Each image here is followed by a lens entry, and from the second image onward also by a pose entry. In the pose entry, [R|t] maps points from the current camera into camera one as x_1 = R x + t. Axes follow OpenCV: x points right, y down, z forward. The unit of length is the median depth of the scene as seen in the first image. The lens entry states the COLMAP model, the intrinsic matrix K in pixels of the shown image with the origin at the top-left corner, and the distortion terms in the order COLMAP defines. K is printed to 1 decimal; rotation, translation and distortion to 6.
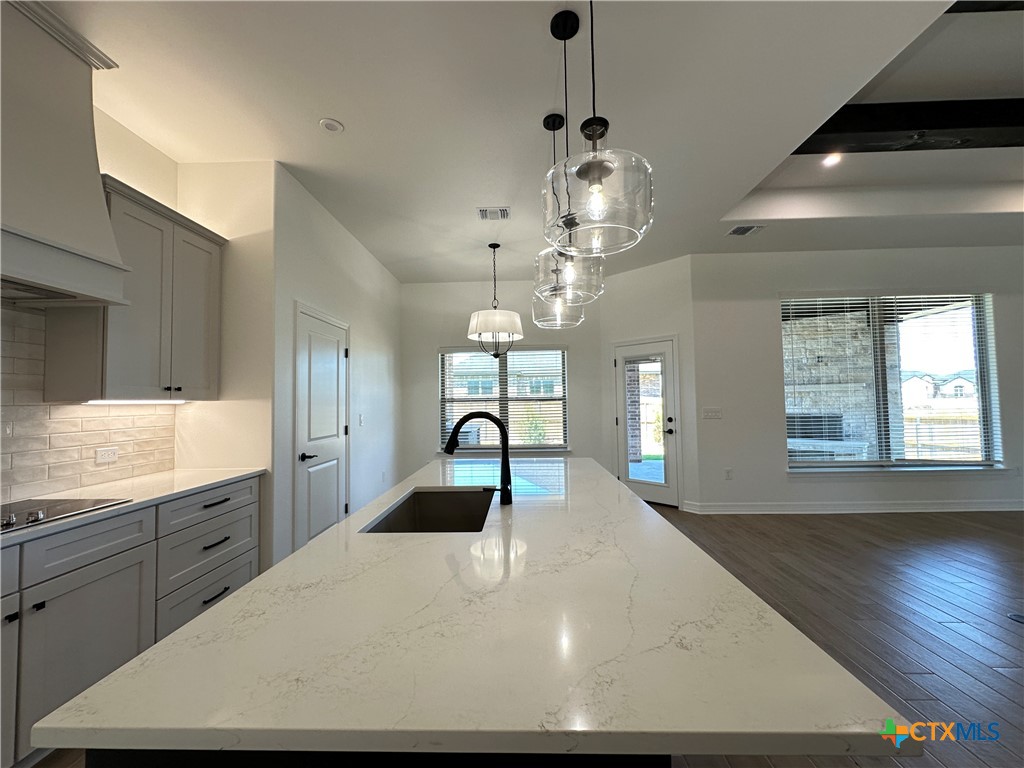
lens RADIAL K [[408.8, 0, 511.7], [0, 408.8, 384.3], [0, 0, 1]] dist [-0.006420, 0.001653]
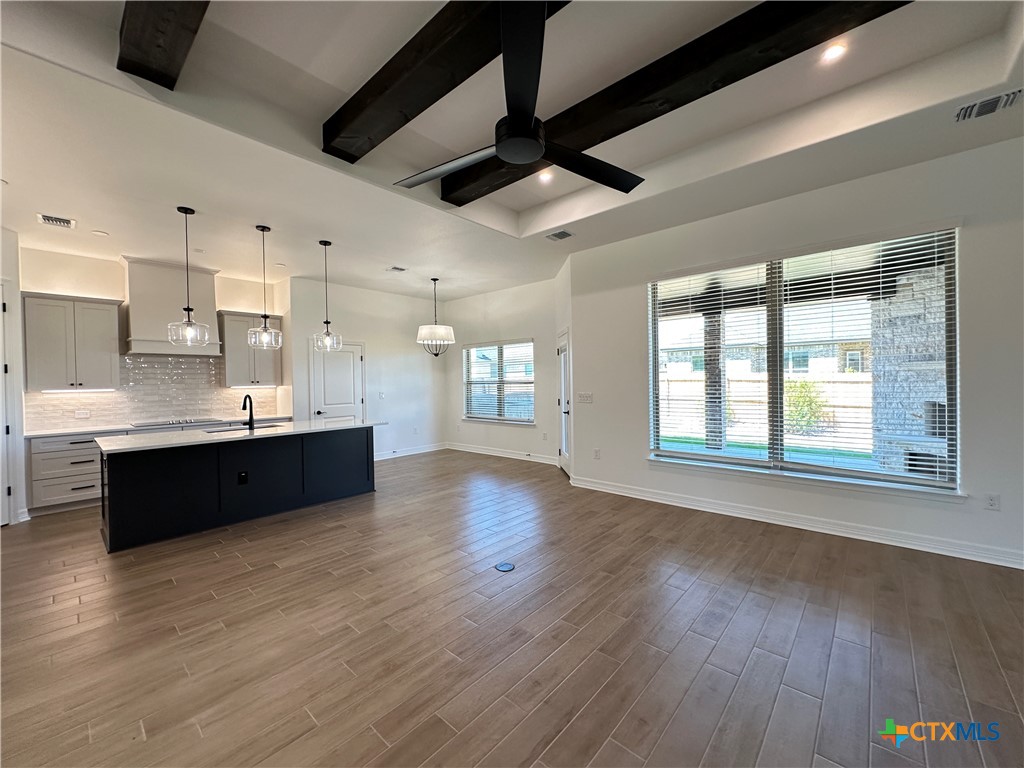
lens RADIAL K [[408.8, 0, 510.4], [0, 408.8, 382.9], [0, 0, 1]] dist [-0.006420, 0.001653]
pose [[0.765369, 0.006812, -0.643555, 1.054145], [0.031565, 0.998343, 0.048108, -0.028693], [0.642817, -0.057134, 0.763886, 0.031068]]
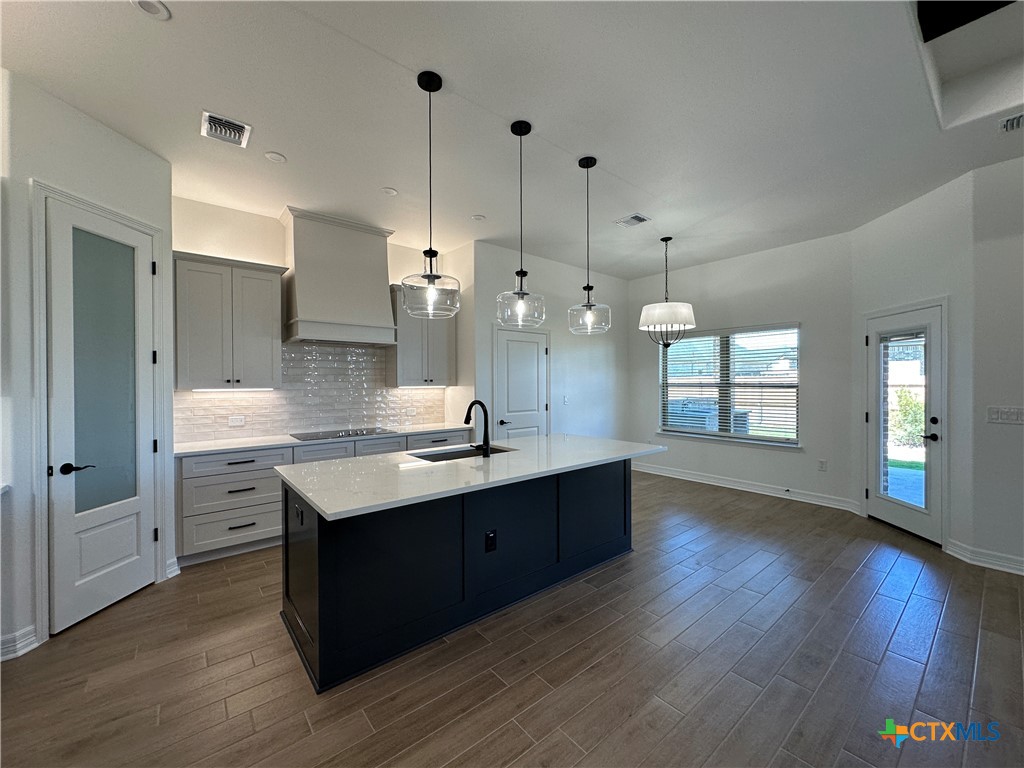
lens RADIAL K [[408.8, 0, 509.7], [0, 408.8, 382.9], [0, 0, 1]] dist [-0.006420, 0.001653]
pose [[0.656833, 0.016193, -0.753862, 0.458751], [0.024761, 0.998767, 0.043028, -0.026548], [0.753629, -0.046928, 0.655622, 0.002367]]
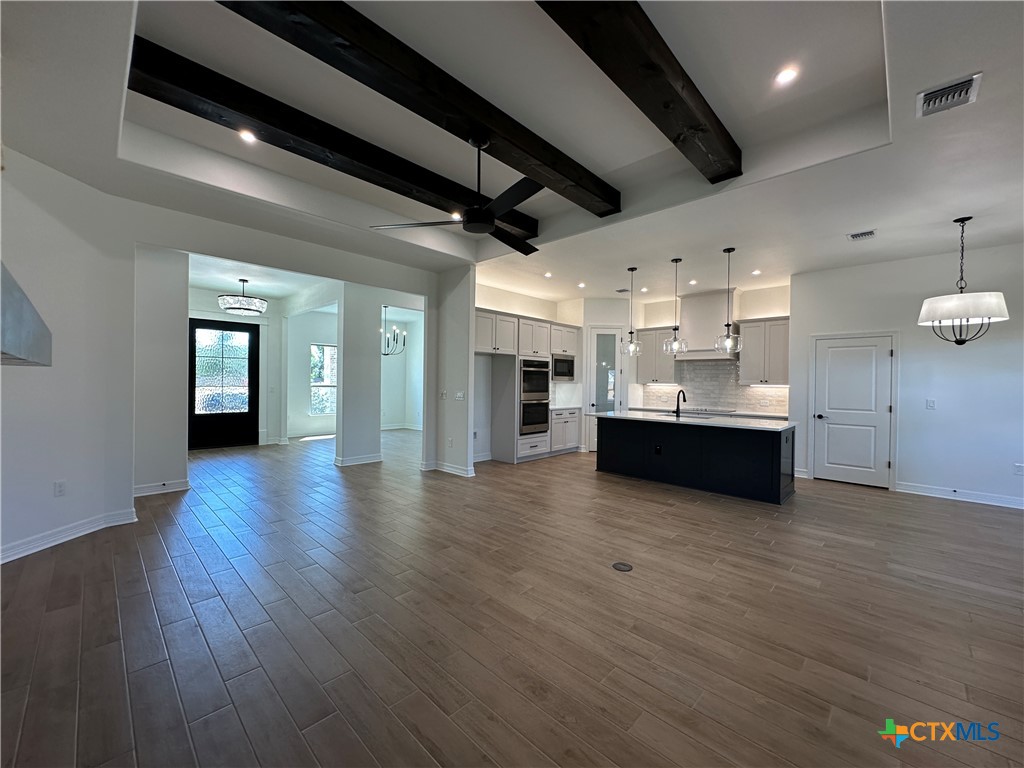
lens RADIAL K [[408.8, 0, 512.4], [0, 408.8, 384.7], [0, 0, 1]] dist [-0.006420, 0.001653]
pose [[-0.672080, 0.013732, -0.740351, 1.227012], [0.028483, 0.999568, -0.007316, 0.003120], [0.739931, -0.026004, -0.672180, 0.814237]]
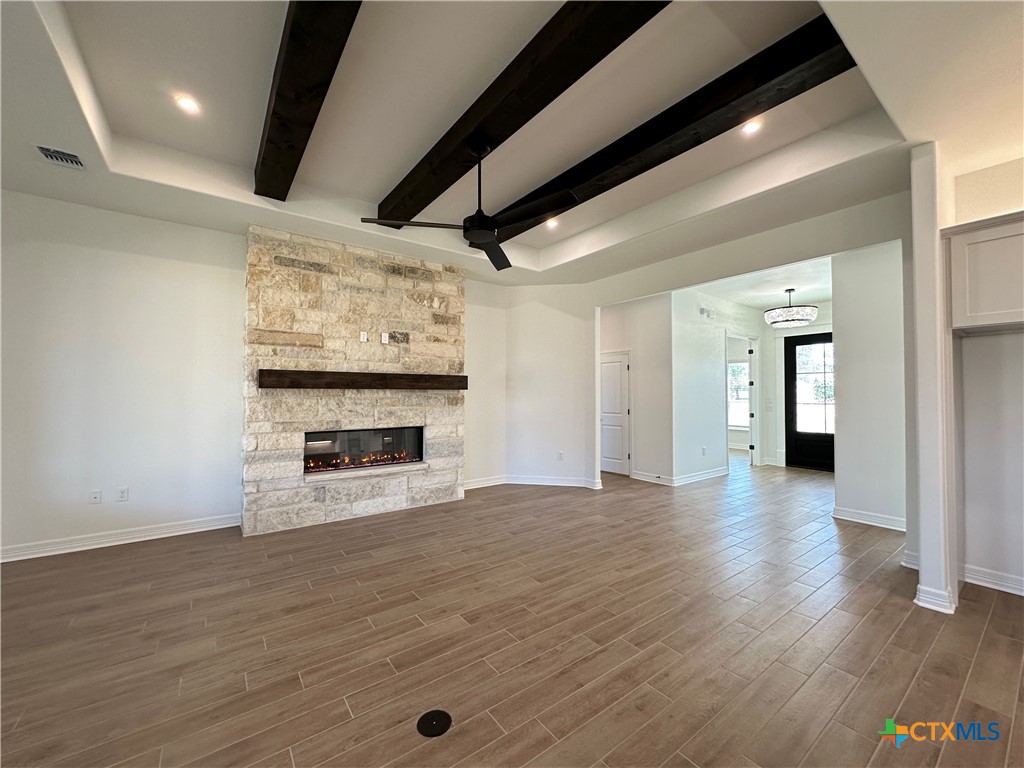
lens RADIAL K [[408.8, 0, 509.2], [0, 408.8, 386.1], [0, 0, 1]] dist [-0.006420, 0.001653]
pose [[-0.618701, 0.025587, 0.785210, 0.304579], [-0.028329, 0.998093, -0.054846, 0.012422], [-0.785116, -0.056177, -0.616796, 0.688018]]
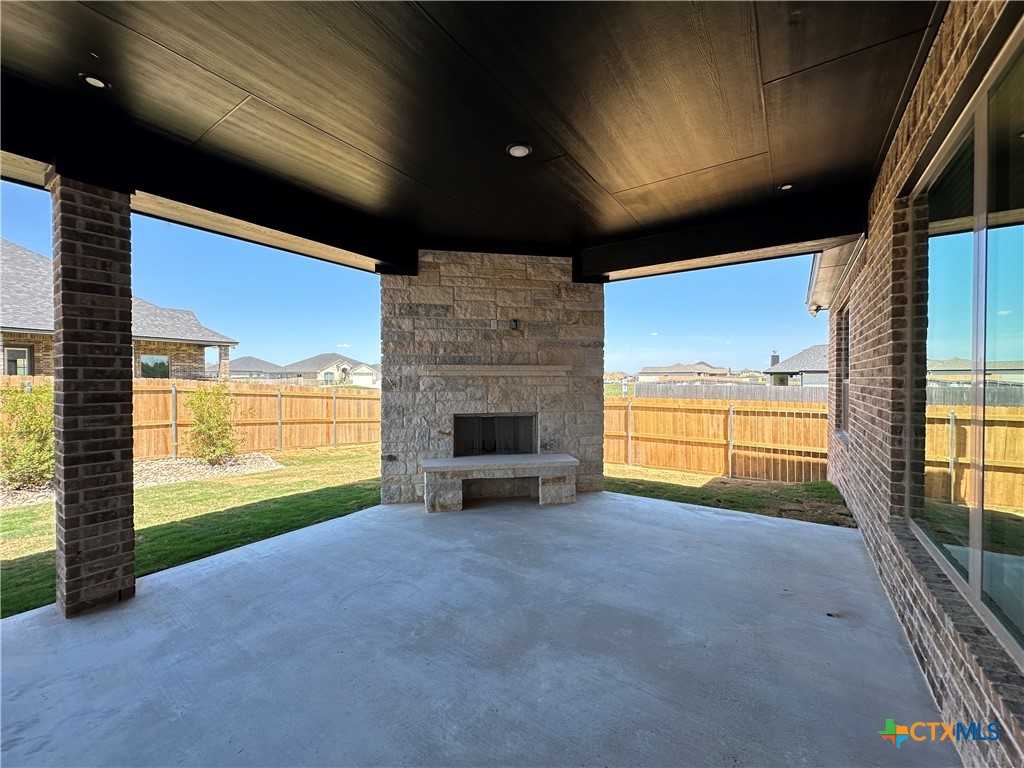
lens RADIAL K [[408.8, 0, 508.4], [0, 408.8, 378.9], [0, 0, 1]] dist [-0.006420, 0.001653]
pose [[0.546632, 0.014277, 0.837251, 0.421810], [-0.044599, 0.998932, 0.012084, 0.023764], [-0.836184, -0.043946, 0.546685, 1.183395]]
